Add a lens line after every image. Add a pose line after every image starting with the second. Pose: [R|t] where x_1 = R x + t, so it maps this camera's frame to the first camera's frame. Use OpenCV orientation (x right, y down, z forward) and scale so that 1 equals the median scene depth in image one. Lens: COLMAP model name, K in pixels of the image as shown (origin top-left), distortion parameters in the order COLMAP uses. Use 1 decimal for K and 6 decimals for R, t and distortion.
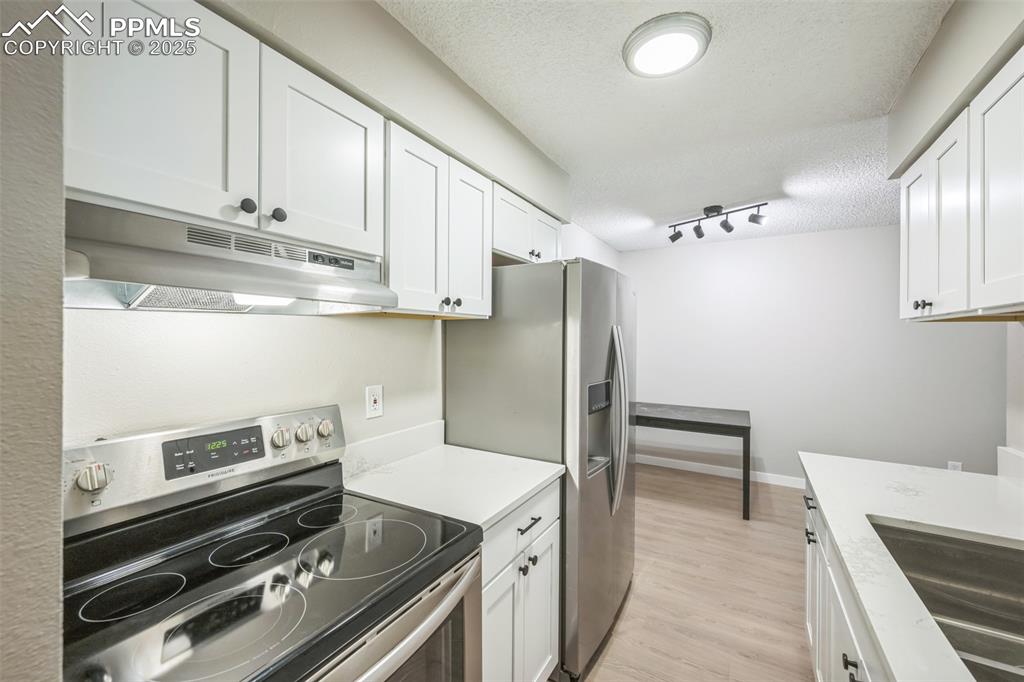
lens RADIAL K [[413.9, 0, 504.2], [0, 413.9, 340.0], [0, 0, 1]] dist [0.008808, -0.000541]
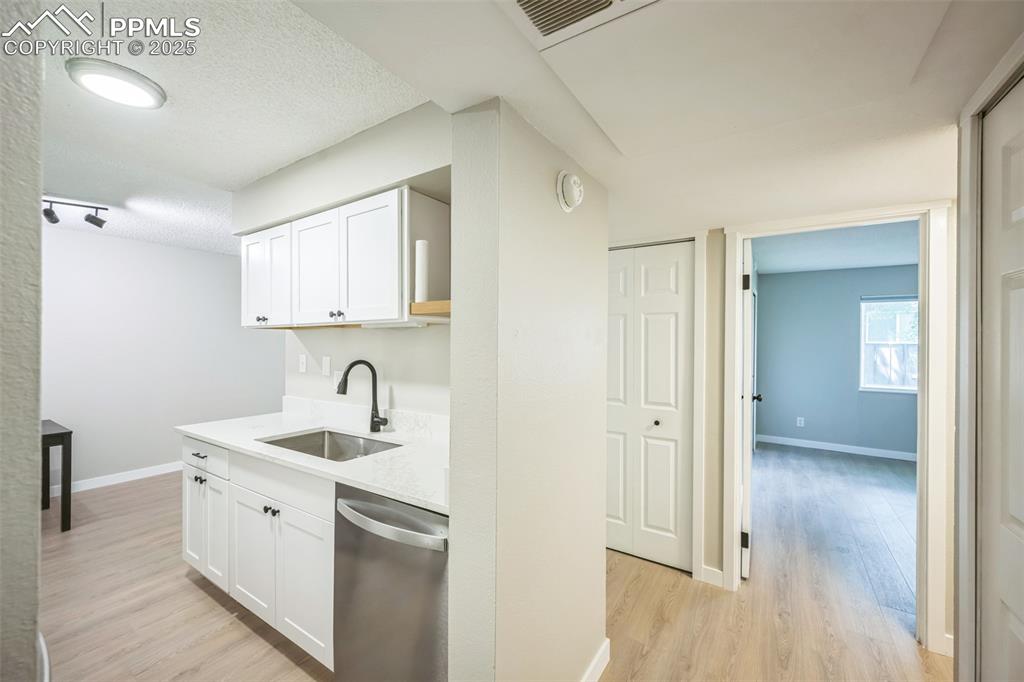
lens RADIAL K [[413.9, 0, 509.8], [0, 413.9, 344.6], [0, 0, 1]] dist [0.008808, -0.000541]
pose [[0.070091, -0.014825, 0.997430, -0.337746], [0.002342, 0.999889, 0.014697, -0.000587], [-0.997538, 0.001306, 0.070118, -0.081246]]
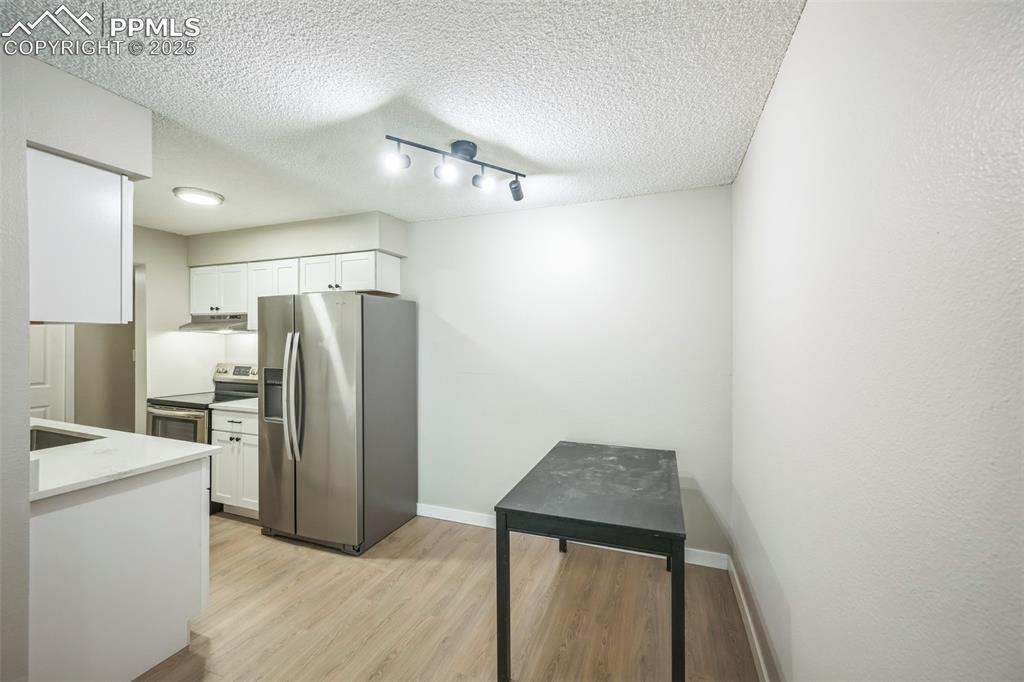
lens RADIAL K [[413.9, 0, 510.0], [0, 413.9, 340.3], [0, 0, 1]] dist [0.008808, -0.000541]
pose [[0.159146, -0.001481, -0.987254, 1.231232], [-0.006880, 0.999973, -0.002609, -0.006181], [0.987231, 0.007208, 0.159132, 1.018381]]
